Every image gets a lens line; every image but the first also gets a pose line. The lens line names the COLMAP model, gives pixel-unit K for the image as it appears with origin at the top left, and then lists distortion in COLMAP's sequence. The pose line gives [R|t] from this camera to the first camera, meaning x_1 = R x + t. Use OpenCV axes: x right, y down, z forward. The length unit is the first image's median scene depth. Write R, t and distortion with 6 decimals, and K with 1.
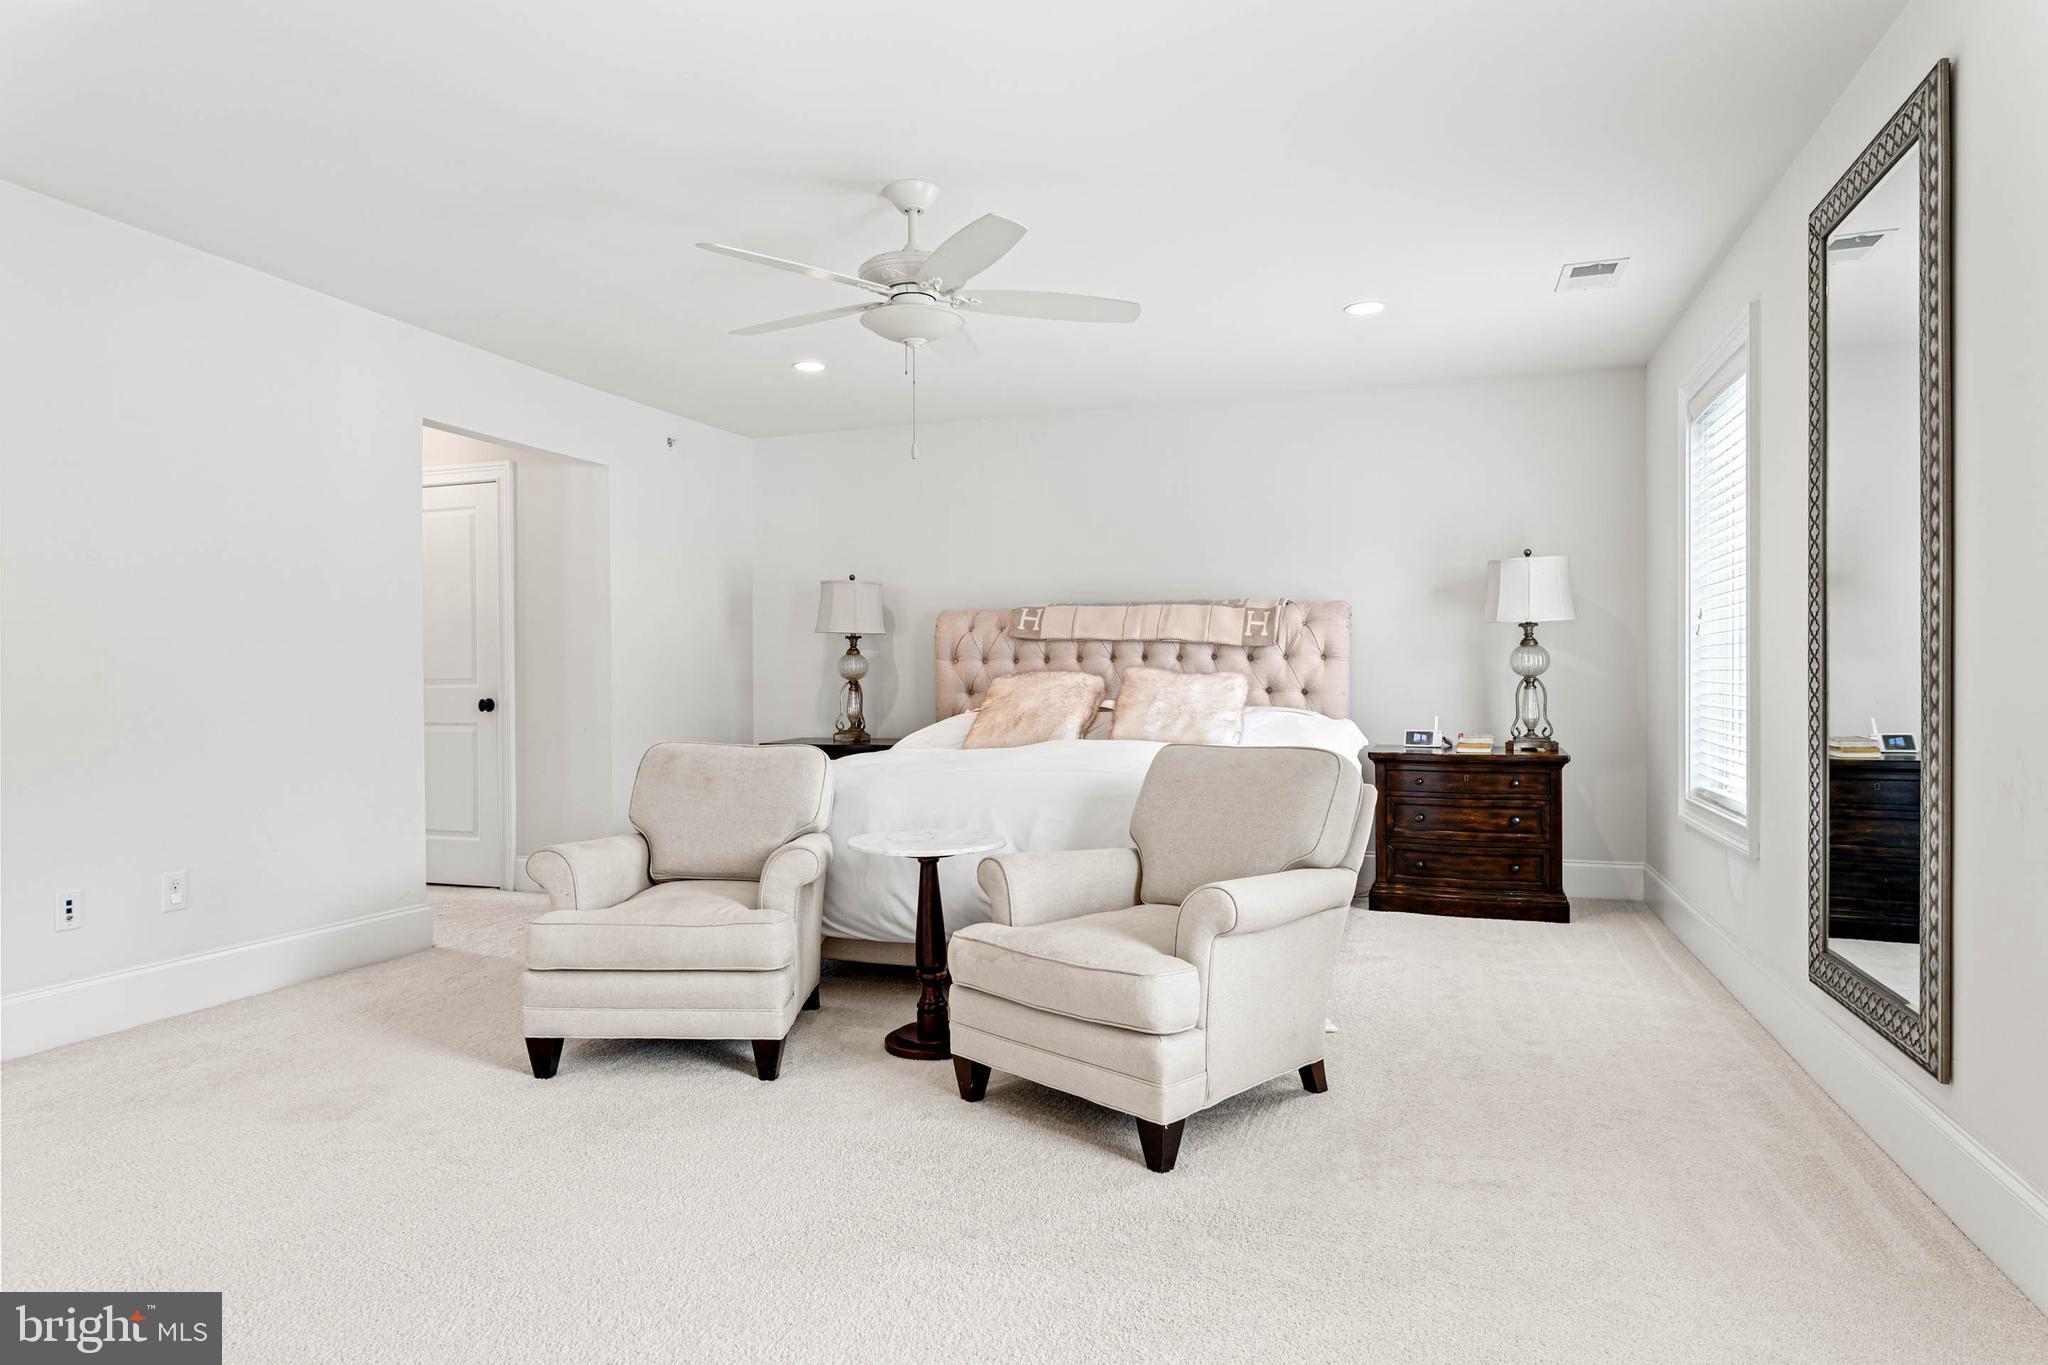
lens RADIAL K [[1181.6, 0, 1029.4], [0, 1181.6, 672.4], [0, 0, 1]] dist [-0.007122, 0.000759]
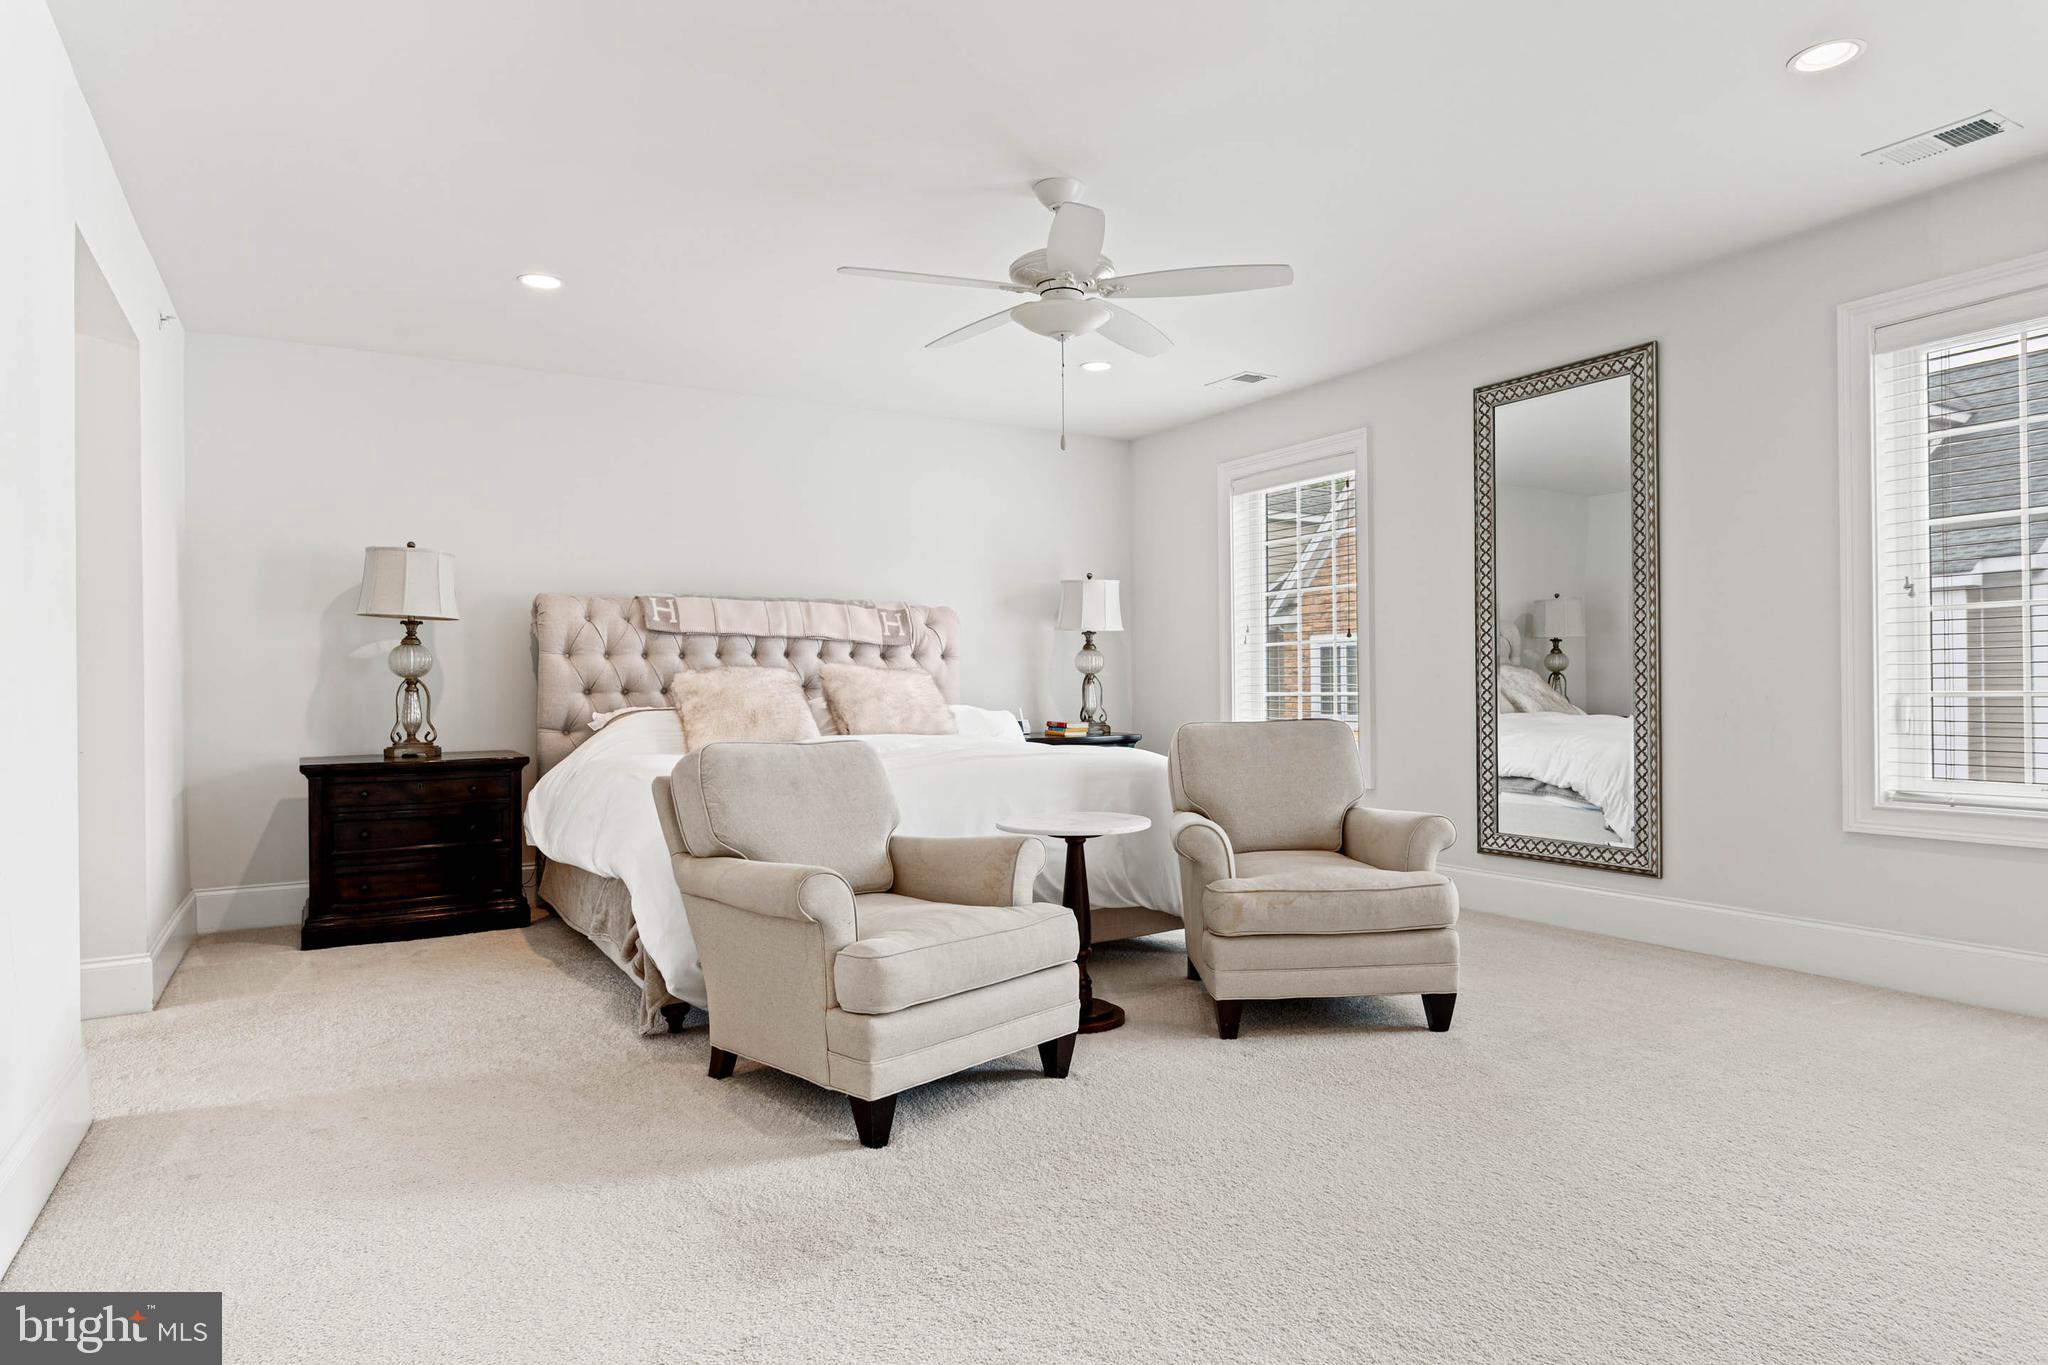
lens RADIAL K [[1181.6, 0, 1036.4], [0, 1181.6, 690.3], [0, 0, 1]] dist [-0.007122, 0.000759]
pose [[0.639153, -0.008425, 0.769033, -0.539625], [-0.002696, 0.999909, 0.013196, 0.003971], [-0.769075, -0.010508, 0.639073, 0.210414]]
